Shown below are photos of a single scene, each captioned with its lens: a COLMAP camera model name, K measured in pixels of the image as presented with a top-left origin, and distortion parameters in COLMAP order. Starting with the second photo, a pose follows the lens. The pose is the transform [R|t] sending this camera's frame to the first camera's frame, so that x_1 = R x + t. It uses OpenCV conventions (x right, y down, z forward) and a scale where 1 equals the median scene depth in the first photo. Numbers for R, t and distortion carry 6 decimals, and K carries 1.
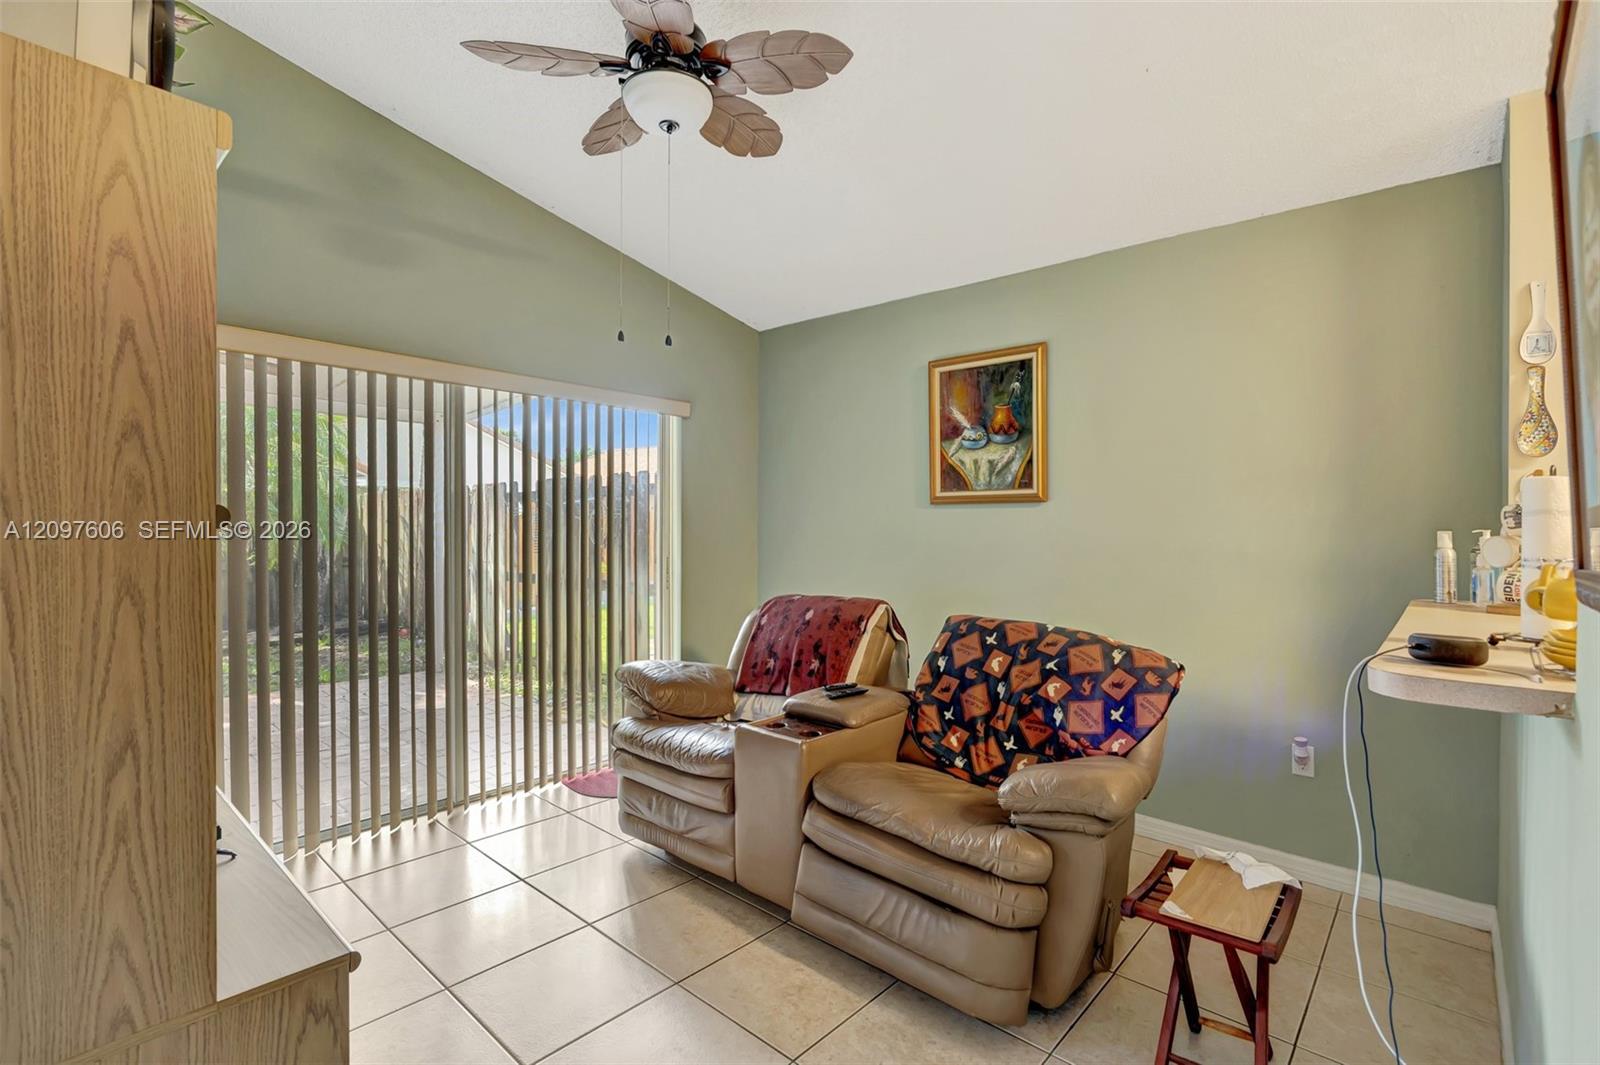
lens RADIAL K [[729.6, 0, 800.0], [0, 729.6, 532.5], [0, 0, 1]] dist [0.000350, 0.000008]
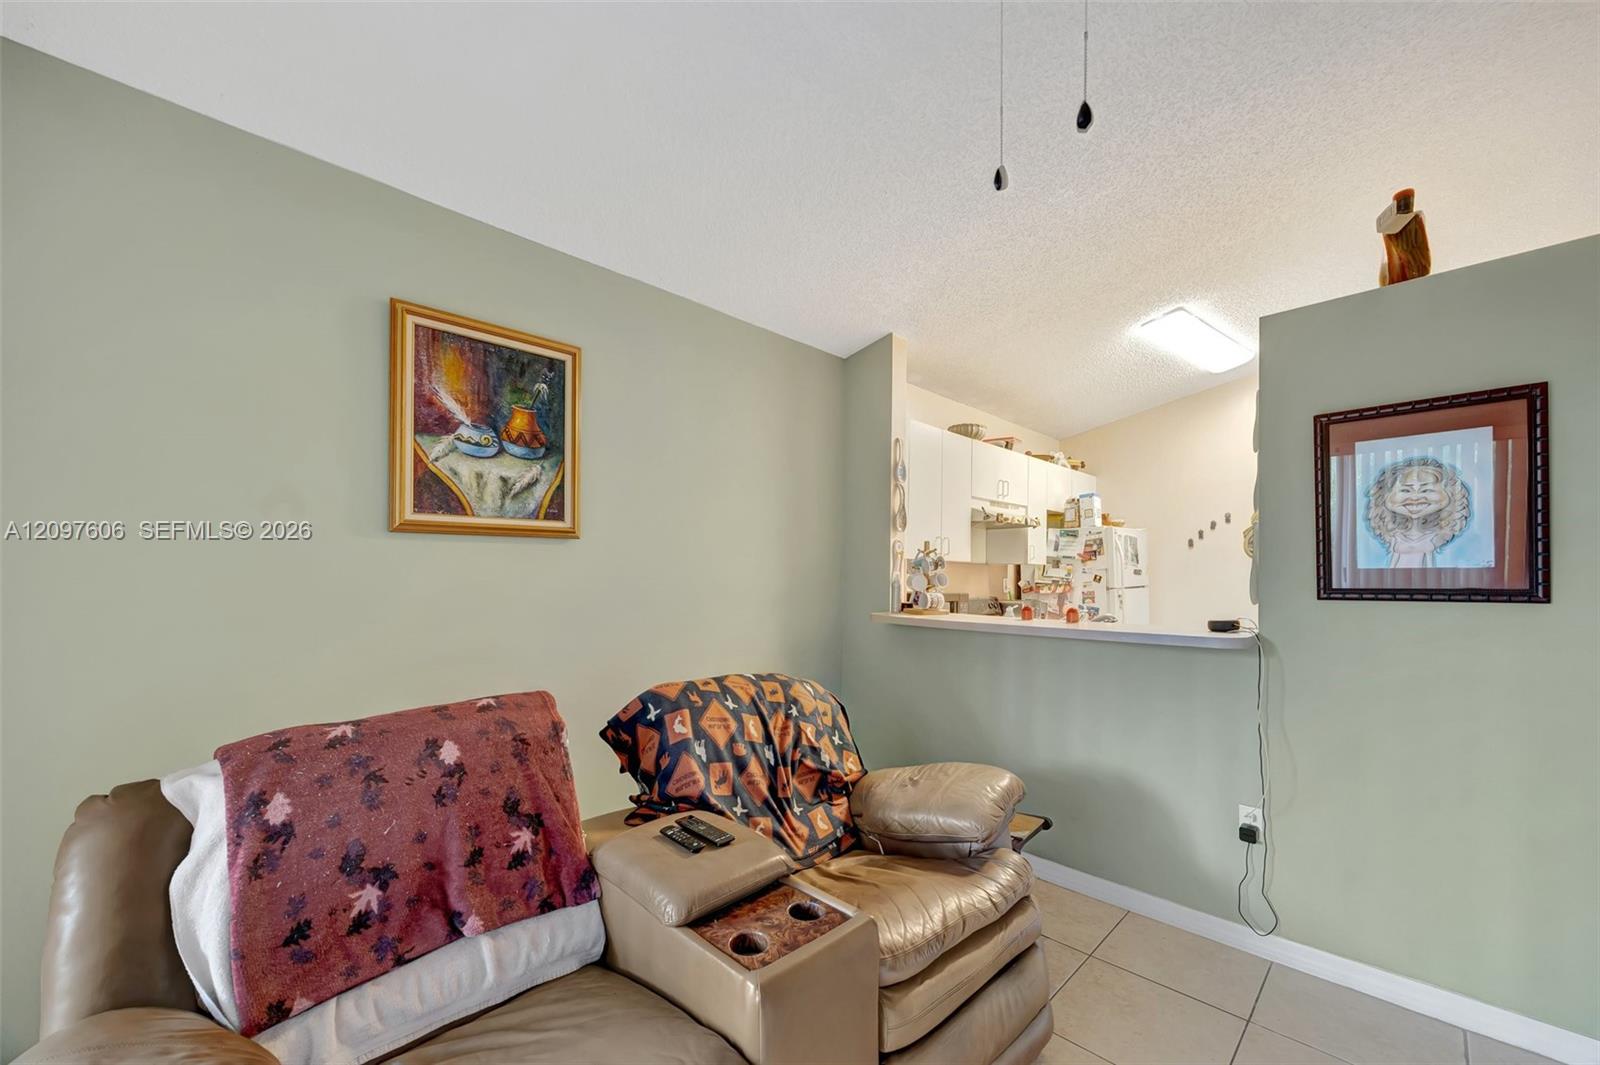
lens RADIAL K [[633.8, 0, 804.9], [0, 633.8, 563.1], [0, 0, 1]] dist [-0.001445, -0.000082]
pose [[0.051707, 0.004350, 0.998653, -0.357094], [0.002843, 0.999986, -0.004503, -0.009448], [-0.998658, 0.003072, 0.051694, 0.668858]]
